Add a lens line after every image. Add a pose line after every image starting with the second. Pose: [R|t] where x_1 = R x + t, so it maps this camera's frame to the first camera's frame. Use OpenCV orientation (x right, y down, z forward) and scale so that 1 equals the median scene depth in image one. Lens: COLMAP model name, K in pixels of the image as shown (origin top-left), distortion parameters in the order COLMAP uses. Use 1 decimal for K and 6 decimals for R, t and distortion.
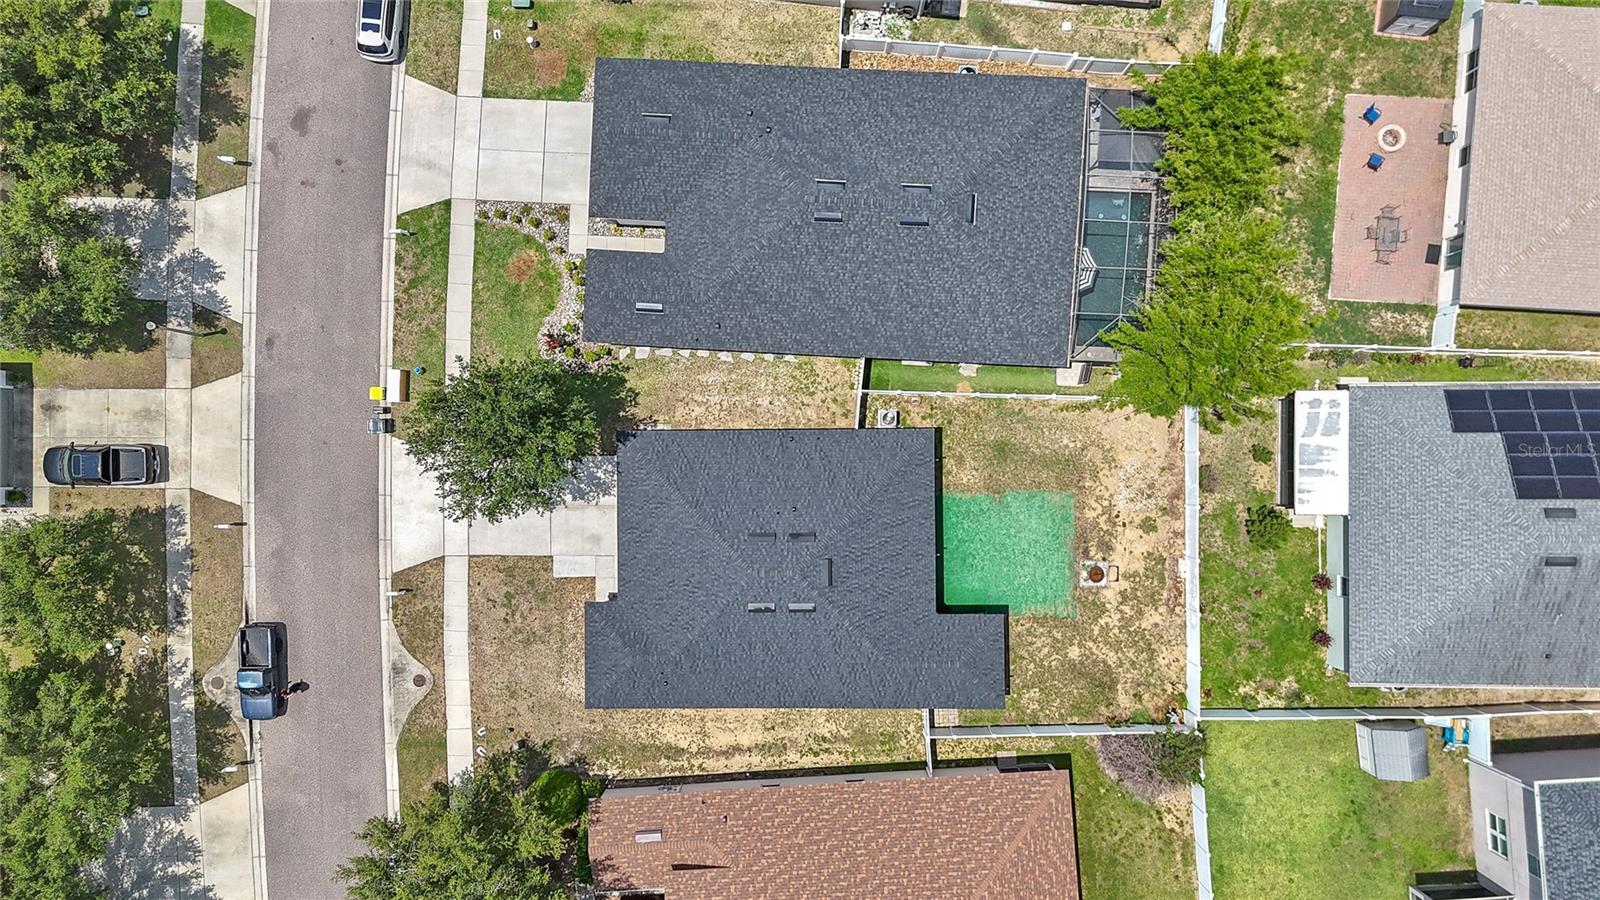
lens RADIAL K [[1173.9, 0, 769.2], [0, 1173.9, 471.6], [0, 0, 1]] dist [0.078948, -0.079688]
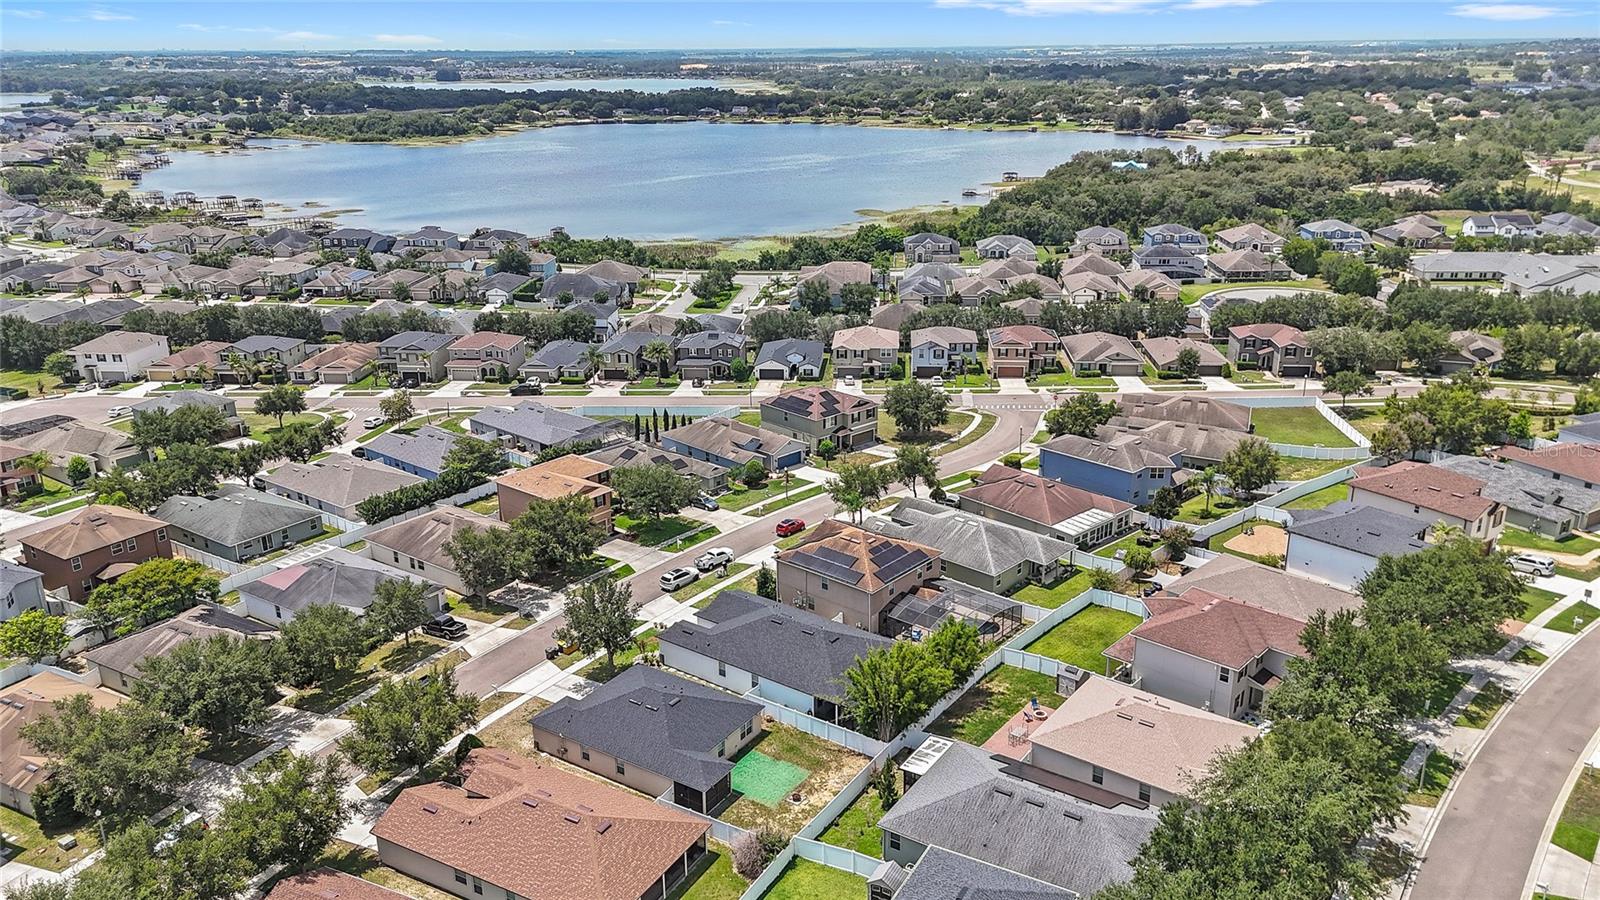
lens RADIAL K [[1173.9, 0, 799.3], [0, 1173.9, 449.0], [0, 0, 1]] dist [0.078948, -0.079688]
pose [[0.835288, 0.206511, -0.509556, 1.026110], [-0.549116, 0.266675, -0.792058, 1.277995], [-0.027683, 0.941402, 0.336149, -0.048155]]
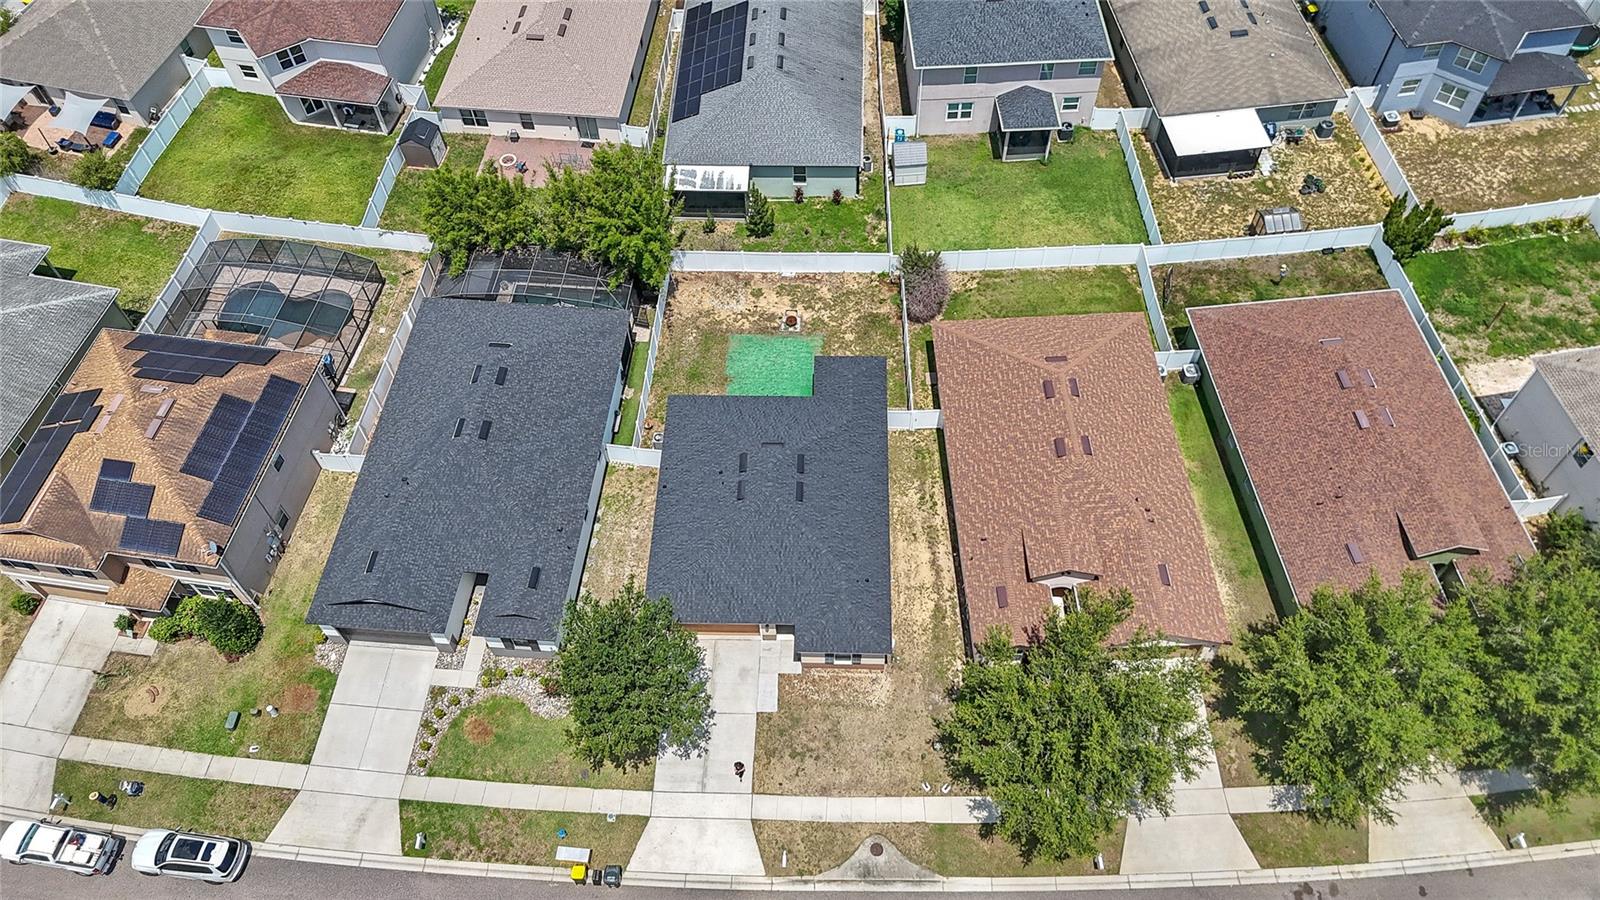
lens RADIAL K [[1173.9, 0, 799.4], [0, 1173.9, 459.4], [0, 0, 1]] dist [0.078948, -0.079688]
pose [[0.036163, -0.804045, 0.593468, -0.630630], [0.999050, 0.014641, -0.041041, 0.150618], [0.024309, 0.594388, 0.803811, 0.017766]]
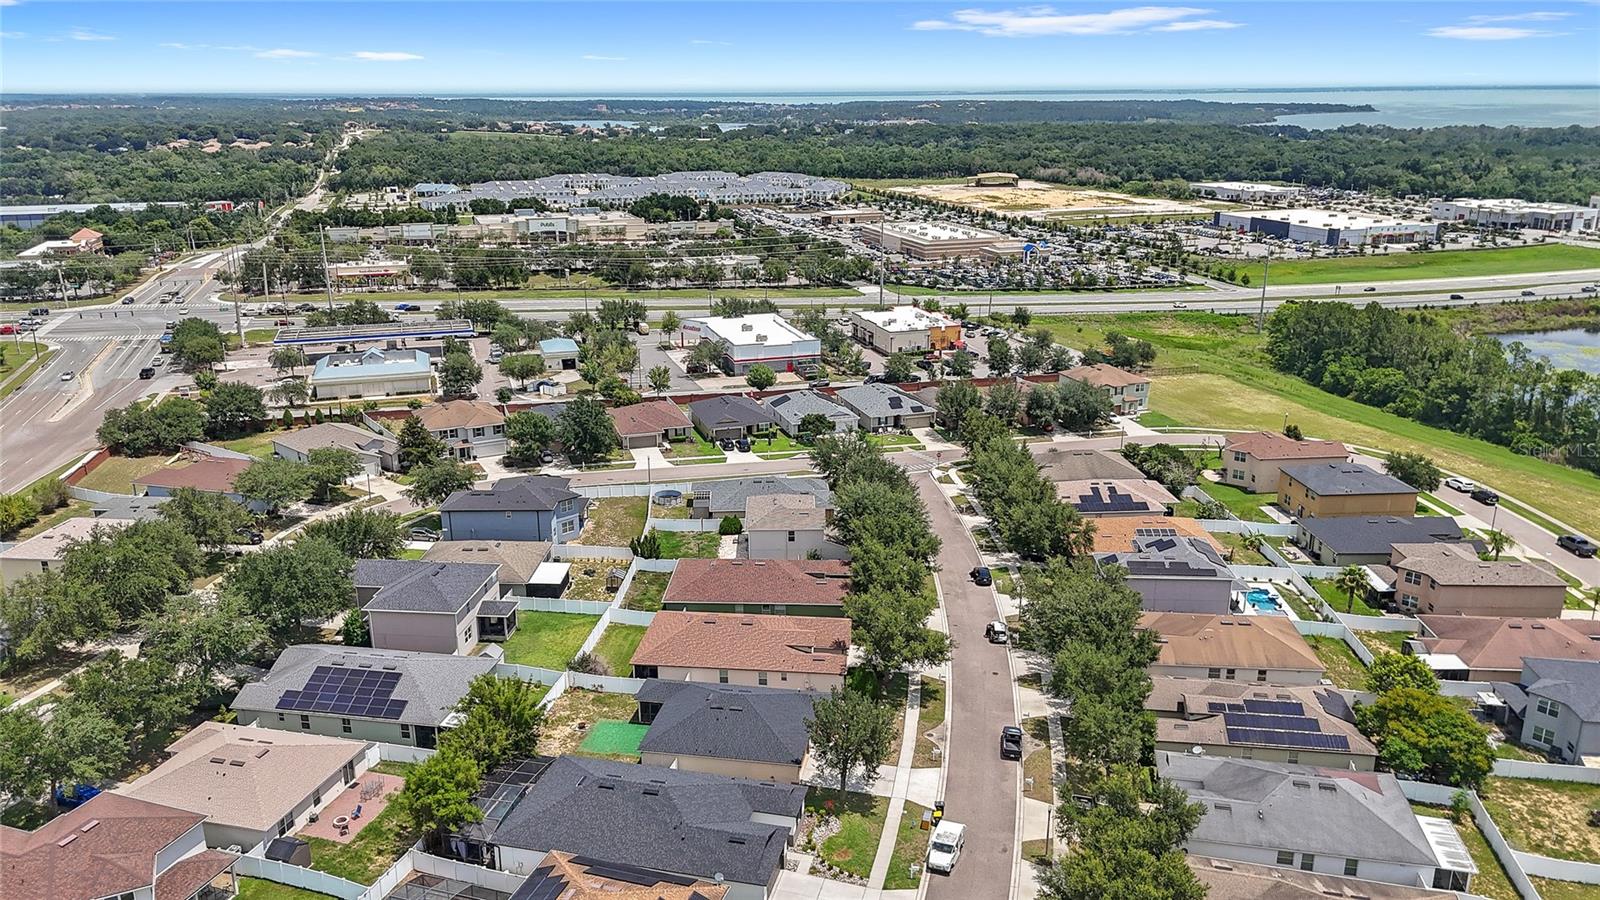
lens RADIAL K [[1173.9, 0, 801.7], [0, 1173.9, 464.4], [0, 0, 1]] dist [0.078948, -0.079688]
pose [[-0.981635, -0.014161, 0.190242, -0.457288], [0.185397, -0.305790, 0.933874, -1.554600], [0.044949, 0.951994, 0.302800, -0.015389]]
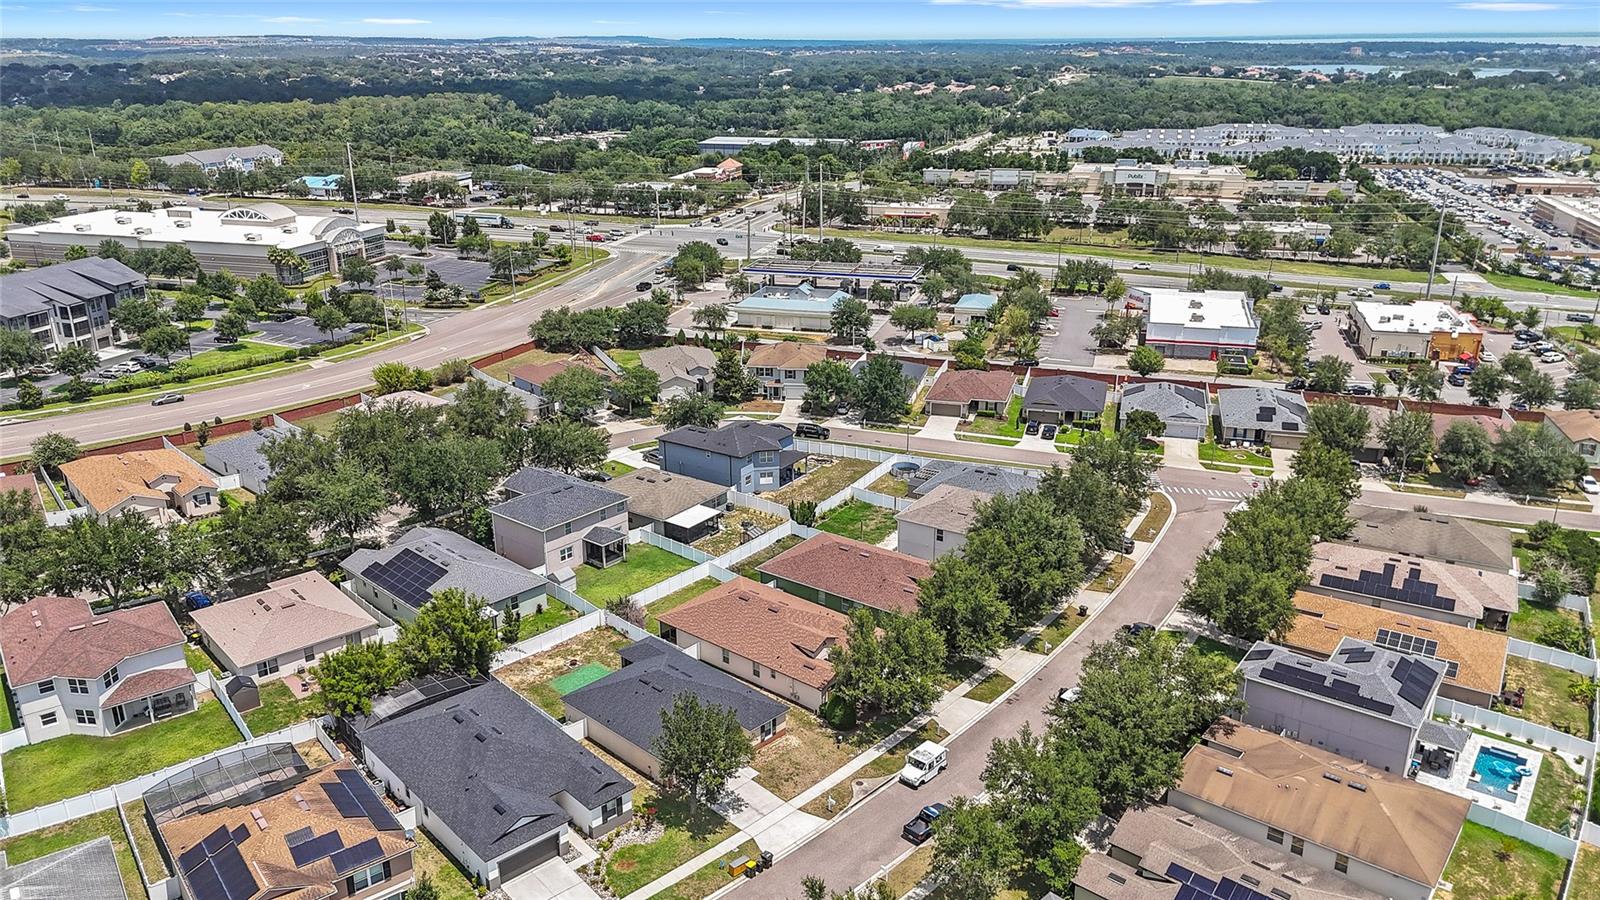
lens RADIAL K [[1173.9, 0, 802.4], [0, 1173.9, 470.0], [0, 0, 1]] dist [0.078948, -0.079688]
pose [[-0.715523, -0.200351, 0.669243, -1.299092], [0.697567, -0.256709, 0.668955, -0.911210], [0.037775, 0.945495, 0.323439, 0.026697]]
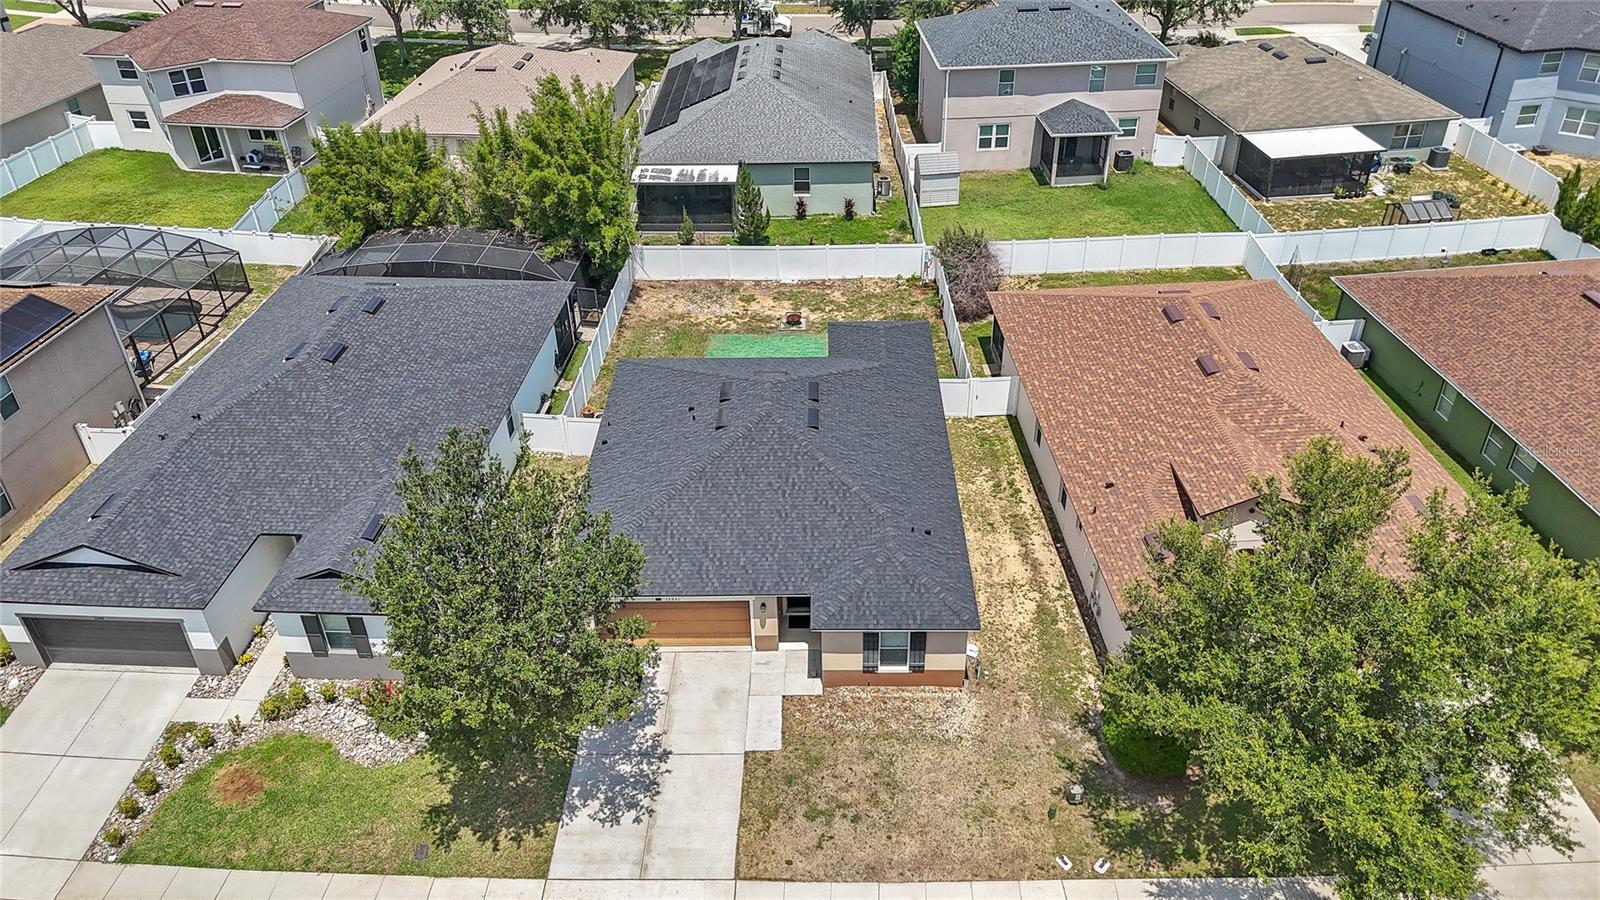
lens RADIAL K [[1173.9, 0, 800.0], [0, 1173.9, 461.9], [0, 0, 1]] dist [0.078948, -0.079688]
pose [[0.021927, -0.530109, 0.847646, -0.613342], [0.999431, -0.010111, -0.032177, 0.120706], [0.025628, 0.847870, 0.529585, 0.565638]]
